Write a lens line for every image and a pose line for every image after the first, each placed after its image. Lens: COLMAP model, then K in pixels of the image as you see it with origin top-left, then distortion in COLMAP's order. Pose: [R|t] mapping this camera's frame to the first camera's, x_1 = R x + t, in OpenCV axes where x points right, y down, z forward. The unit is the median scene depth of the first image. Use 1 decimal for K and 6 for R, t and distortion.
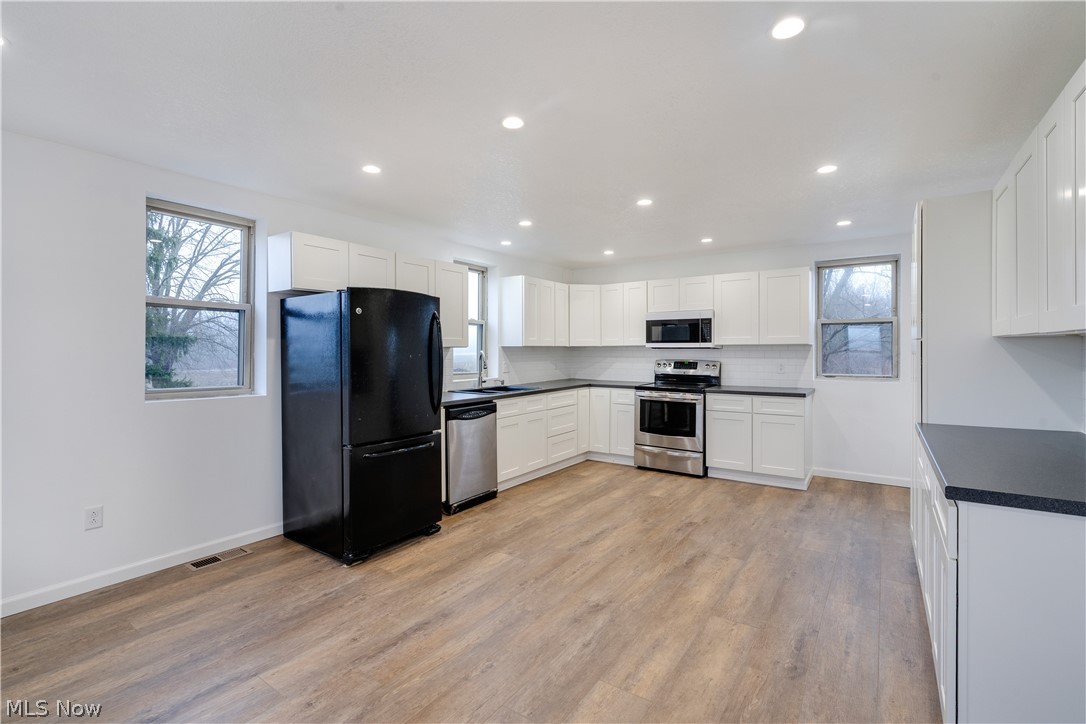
lens RADIAL K [[496.6, 0, 537.2], [0, 496.6, 352.6], [0, 0, 1]] dist [0.000012, 0.000346]
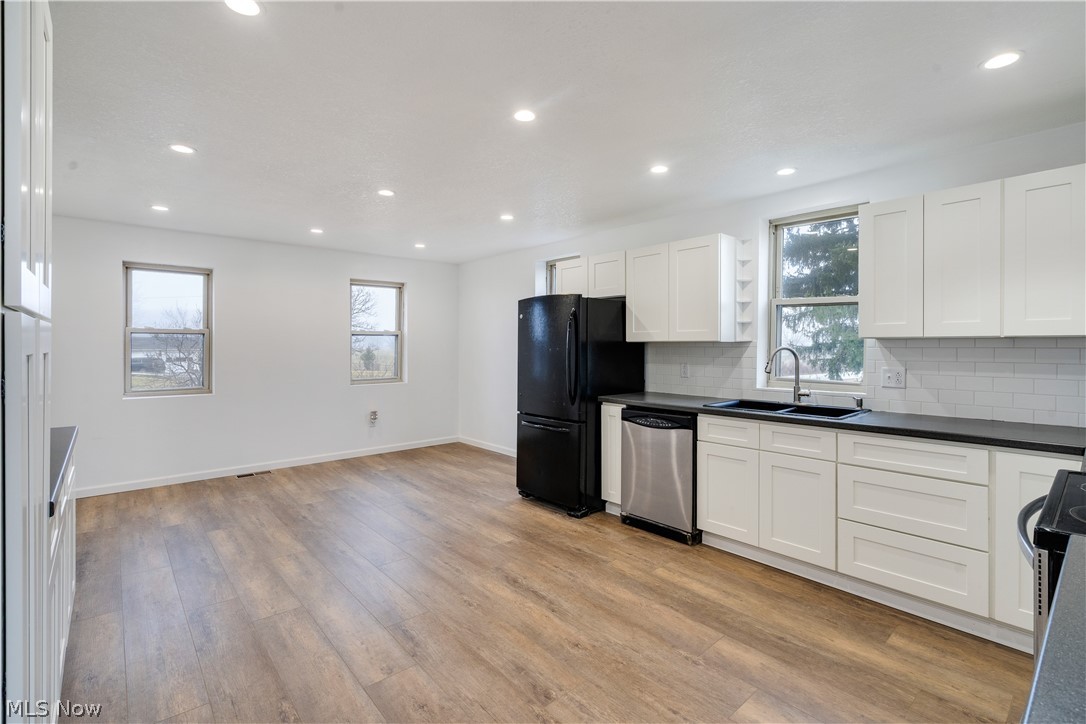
lens RADIAL K [[496.6, 0, 542.4], [0, 496.6, 343.2], [0, 0, 1]] dist [0.000012, 0.000346]
pose [[-0.237878, -0.001911, -0.971293, 0.724463], [-0.006688, 0.999978, -0.000330, -0.006718], [0.971272, 0.006418, -0.237885, 1.018172]]
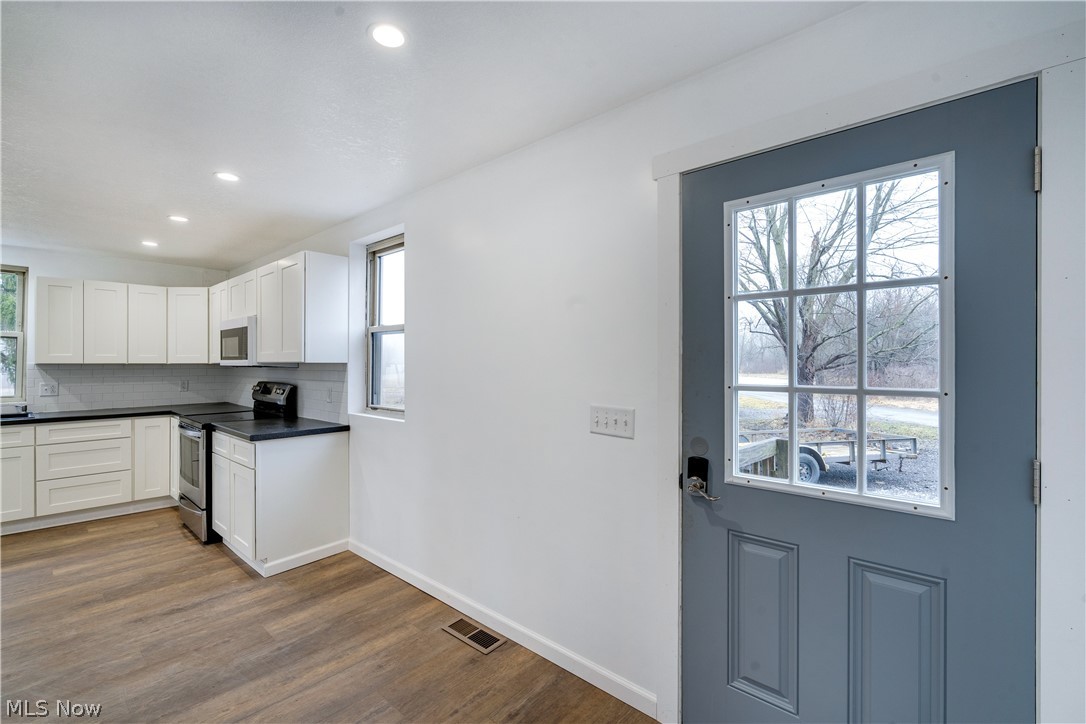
lens RADIAL K [[478.8, 0, 539.0], [0, 478.8, 369.8], [0, 0, 1]] dist [-0.008231, -0.000588]
pose [[0.992647, 0.005951, -0.120895, 1.098759], [-0.006033, 0.999982, -0.000308, -0.009533], [0.120891, 0.001035, 0.992665, 0.441687]]
